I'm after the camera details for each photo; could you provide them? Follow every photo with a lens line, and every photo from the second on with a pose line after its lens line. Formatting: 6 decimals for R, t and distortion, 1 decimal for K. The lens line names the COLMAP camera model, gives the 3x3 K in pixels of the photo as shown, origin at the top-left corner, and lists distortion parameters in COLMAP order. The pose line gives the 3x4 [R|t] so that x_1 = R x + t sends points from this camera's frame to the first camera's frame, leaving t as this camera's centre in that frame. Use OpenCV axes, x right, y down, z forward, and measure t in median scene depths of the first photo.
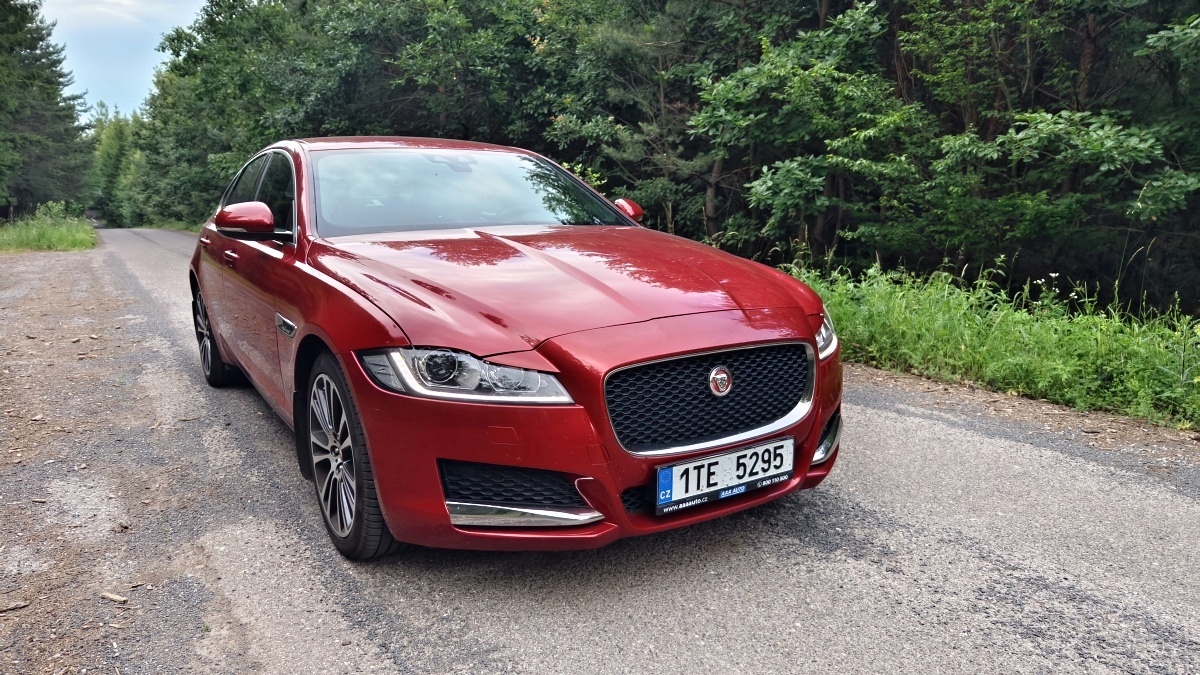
lens RADIAL K [[826.0, 0, 599.7], [0, 826.0, 334.0], [0, 0, 1]] dist [0.019402, -0.029838]
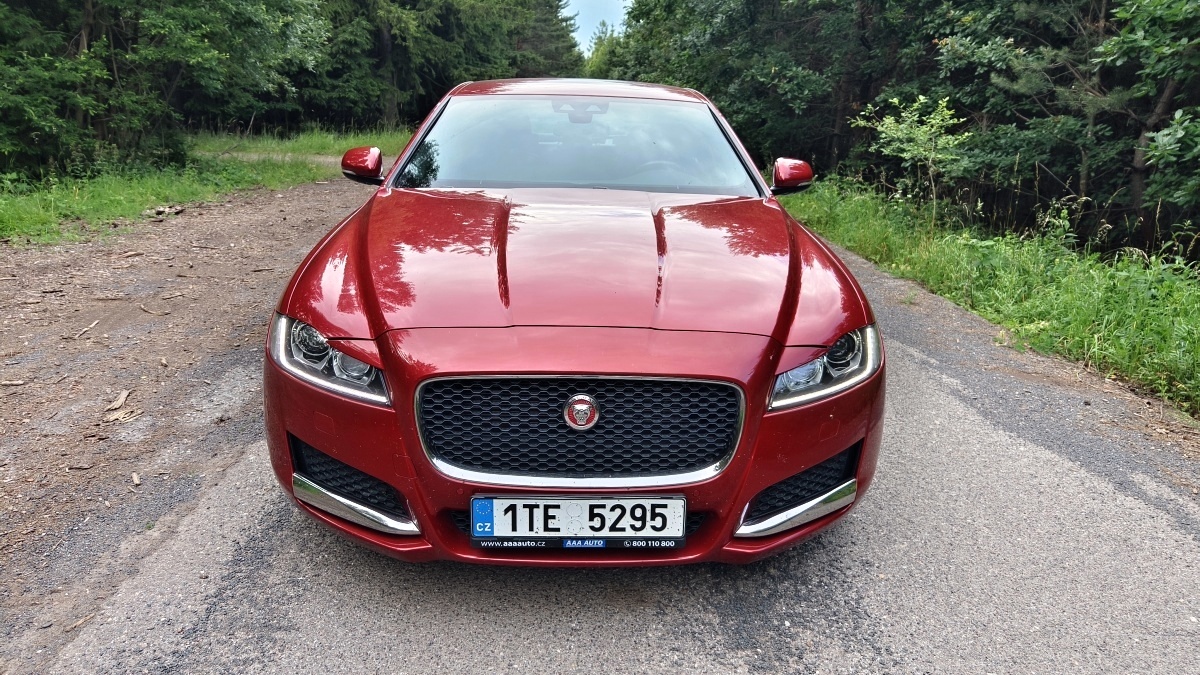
lens RADIAL K [[826.0, 0, 599.7], [0, 826.0, 334.0], [0, 0, 1]] dist [0.019402, -0.029838]
pose [[0.861223, 0.164666, -0.480812, 0.522194], [-0.119172, 0.985111, 0.123917, -0.119123], [0.494058, -0.049421, 0.868023, 0.281534]]
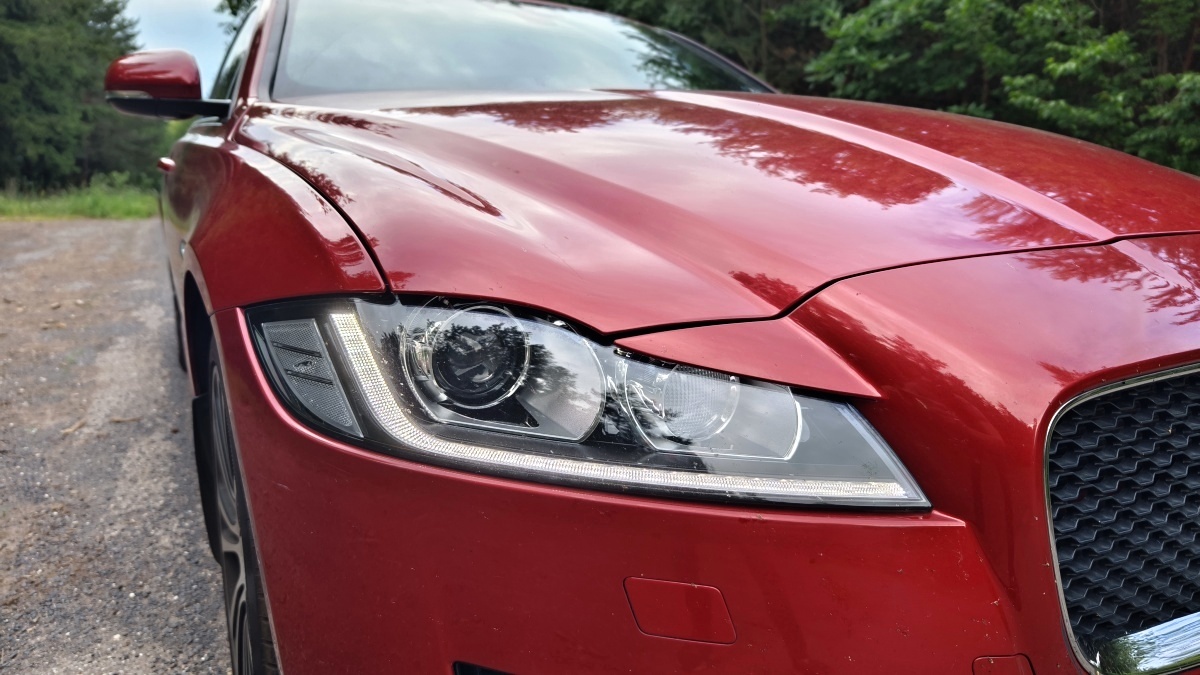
lens RADIAL K [[839.5, 0, 600.0], [0, 839.5, 337.5], [0, 0, 1]] dist [-0.006277, -0.001423]
pose [[0.996731, 0.034037, -0.073272, -0.115880], [-0.032963, 0.999331, 0.015815, 0.022518], [0.073761, -0.013348, 0.997187, 0.644860]]
